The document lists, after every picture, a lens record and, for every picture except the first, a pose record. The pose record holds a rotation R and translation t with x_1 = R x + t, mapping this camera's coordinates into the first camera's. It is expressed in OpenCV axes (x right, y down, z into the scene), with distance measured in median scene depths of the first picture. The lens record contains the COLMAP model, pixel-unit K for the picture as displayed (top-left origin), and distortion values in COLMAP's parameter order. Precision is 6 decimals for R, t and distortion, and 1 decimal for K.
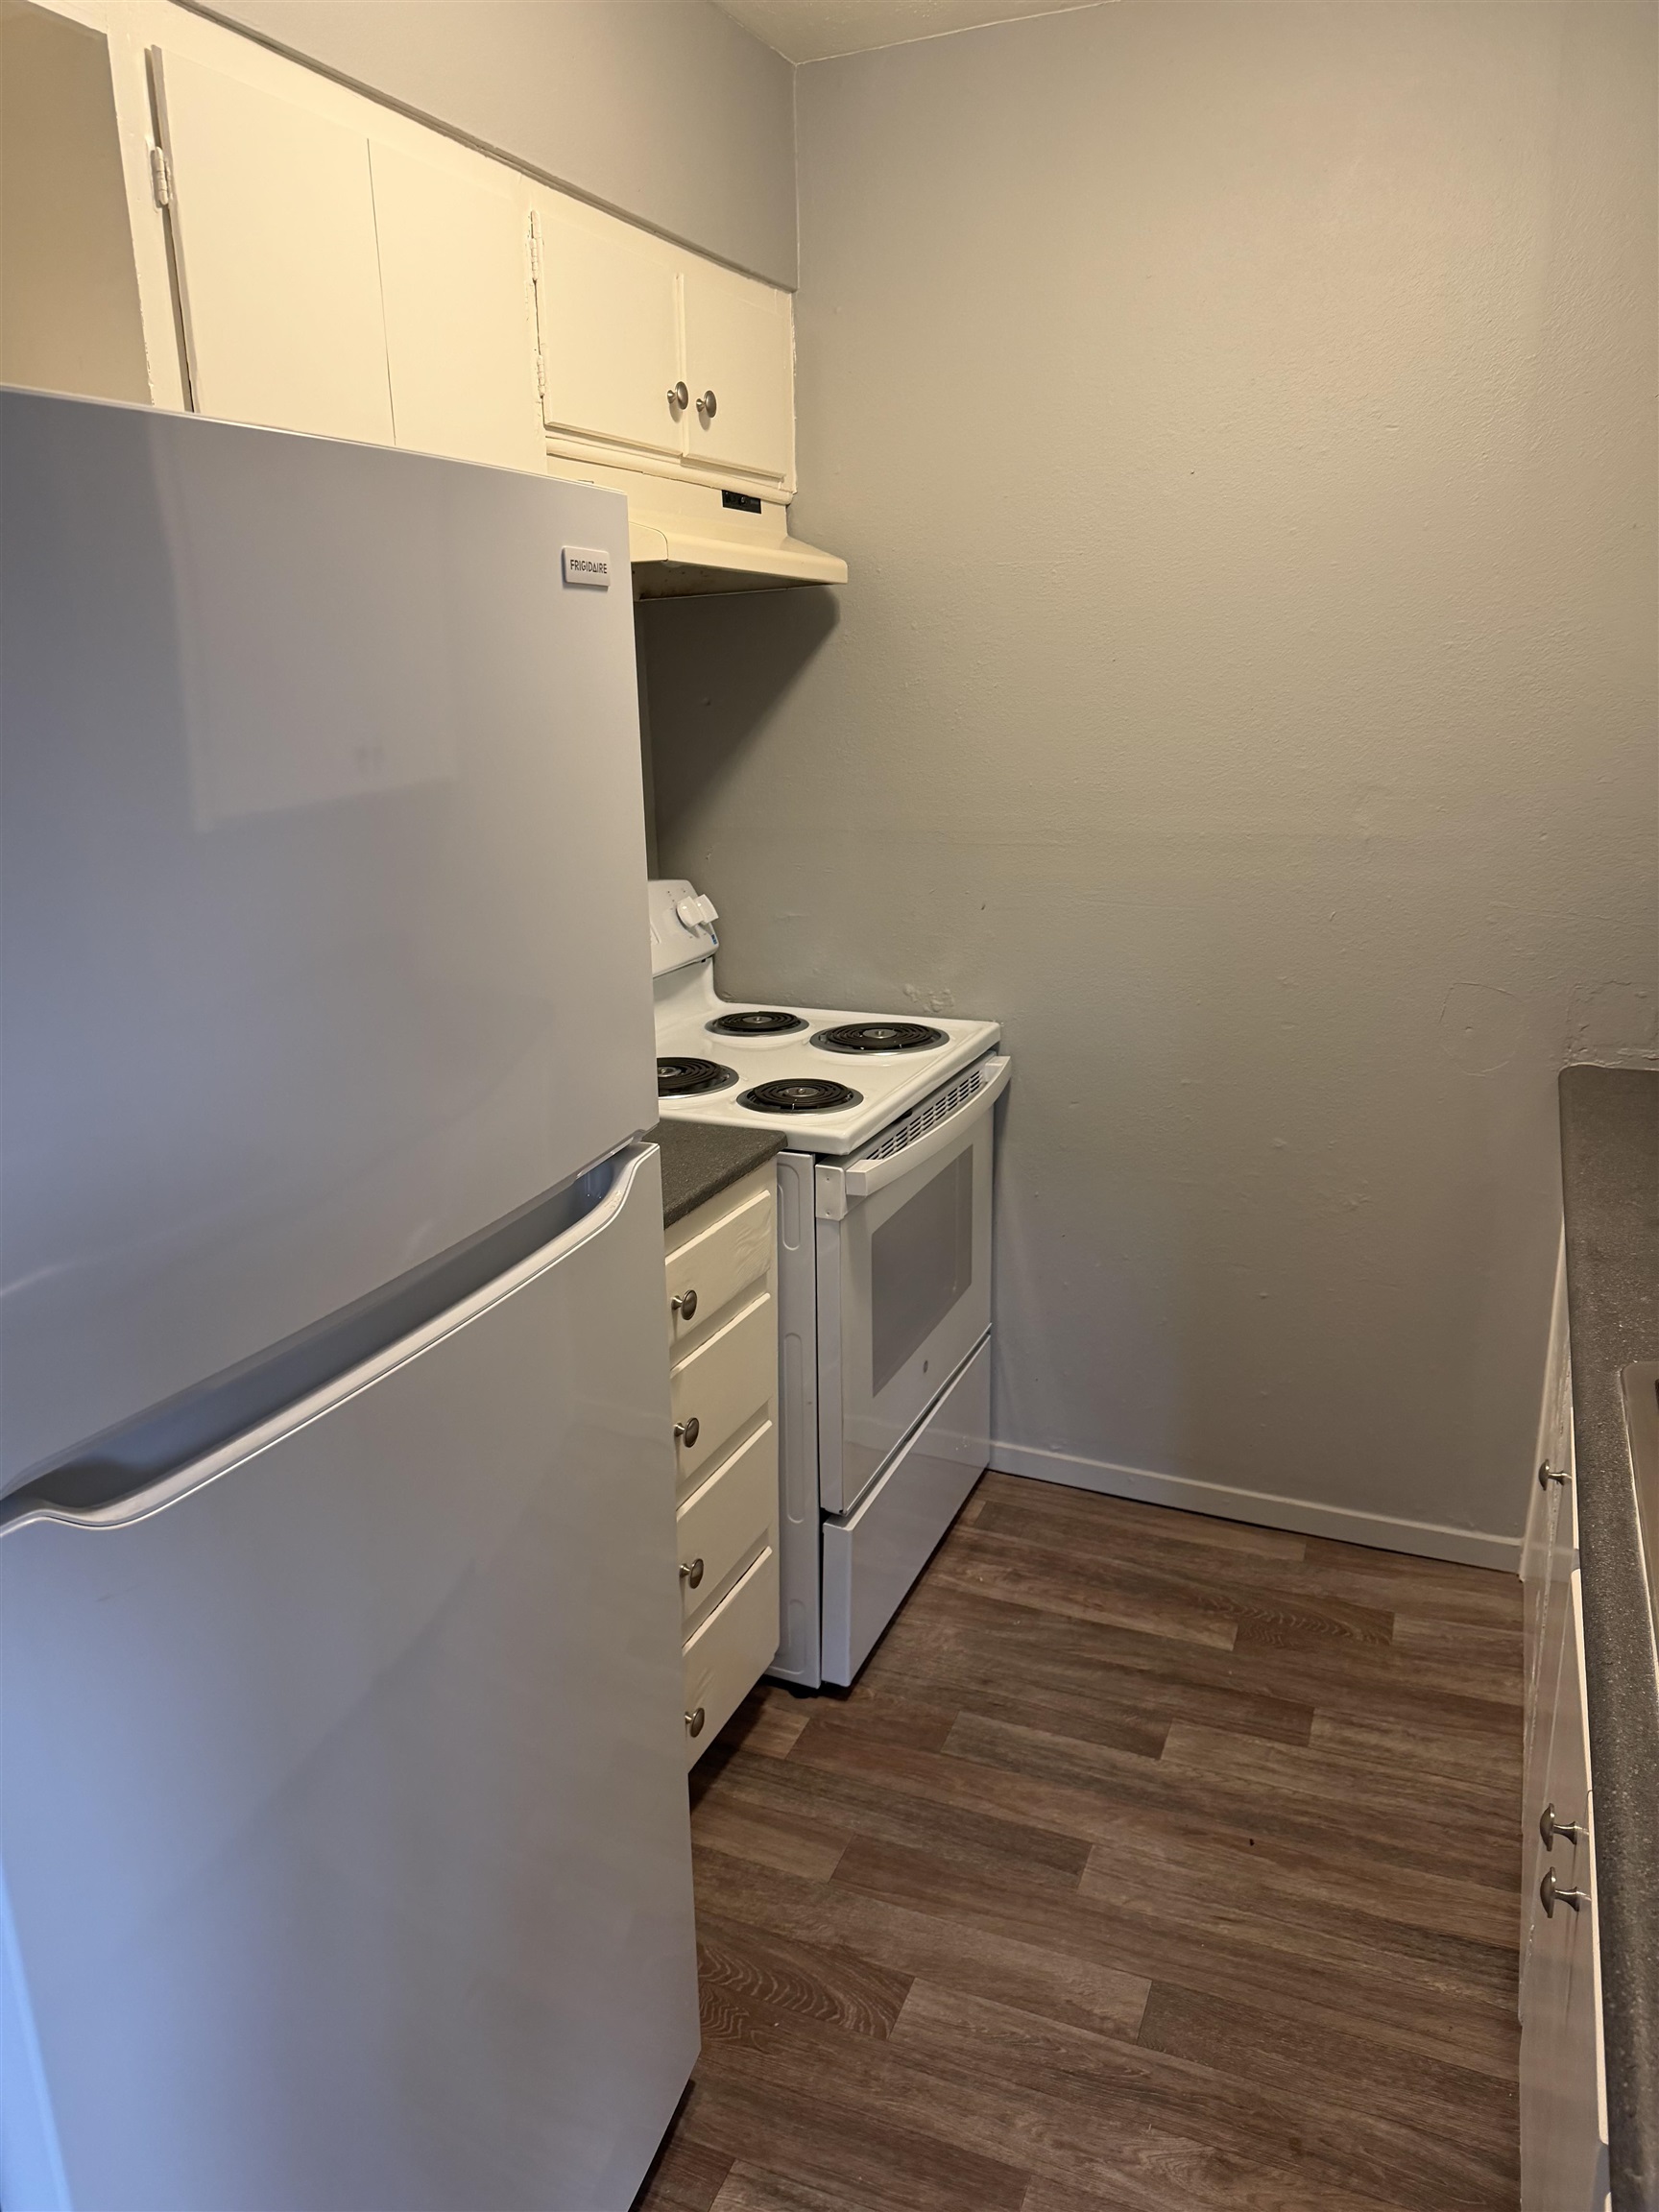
lens RADIAL K [[1545.5, 0, 826.0], [0, 1545.5, 1118.2], [0, 0, 1]] dist [0.048706, -0.074073]
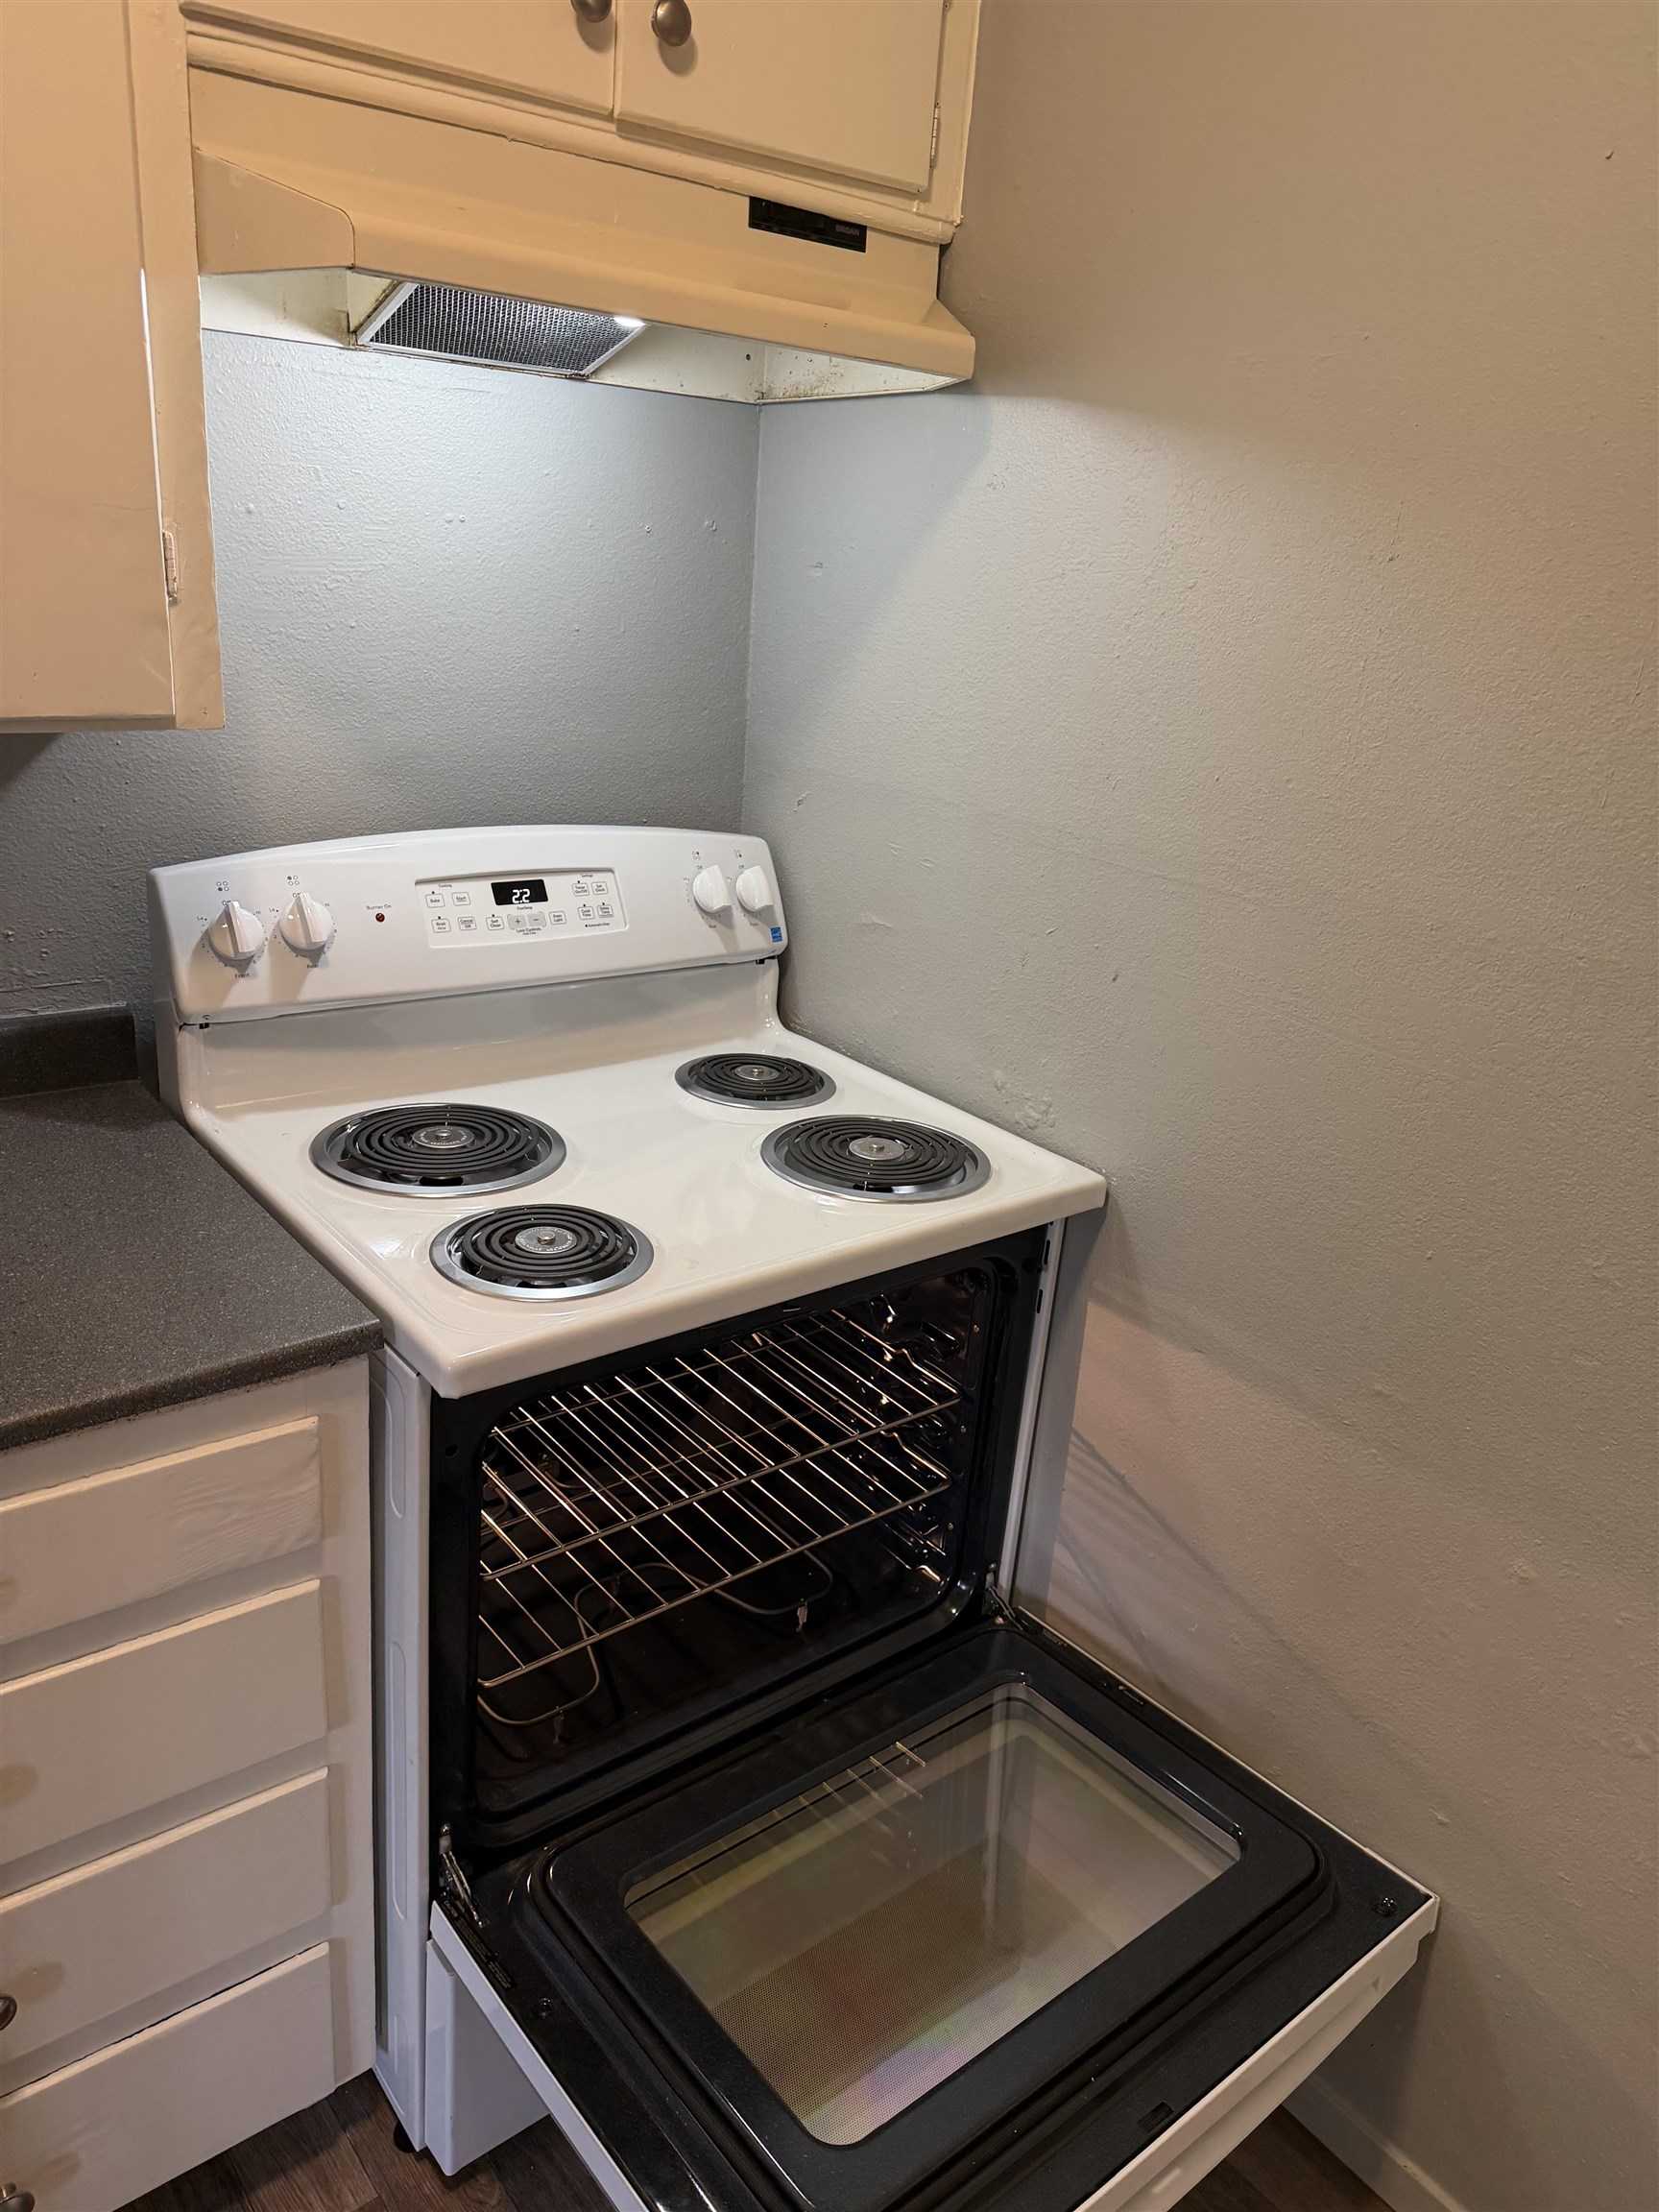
lens RADIAL K [[1545.5, 0, 819.2], [0, 1545.5, 1107.2], [0, 0, 1]] dist [0.048706, -0.074073]
pose [[0.878243, 0.243902, -0.411341, 0.266865], [-0.221741, 0.969798, 0.101603, -0.129995], [0.423699, 0.001979, 0.905801, 0.456553]]
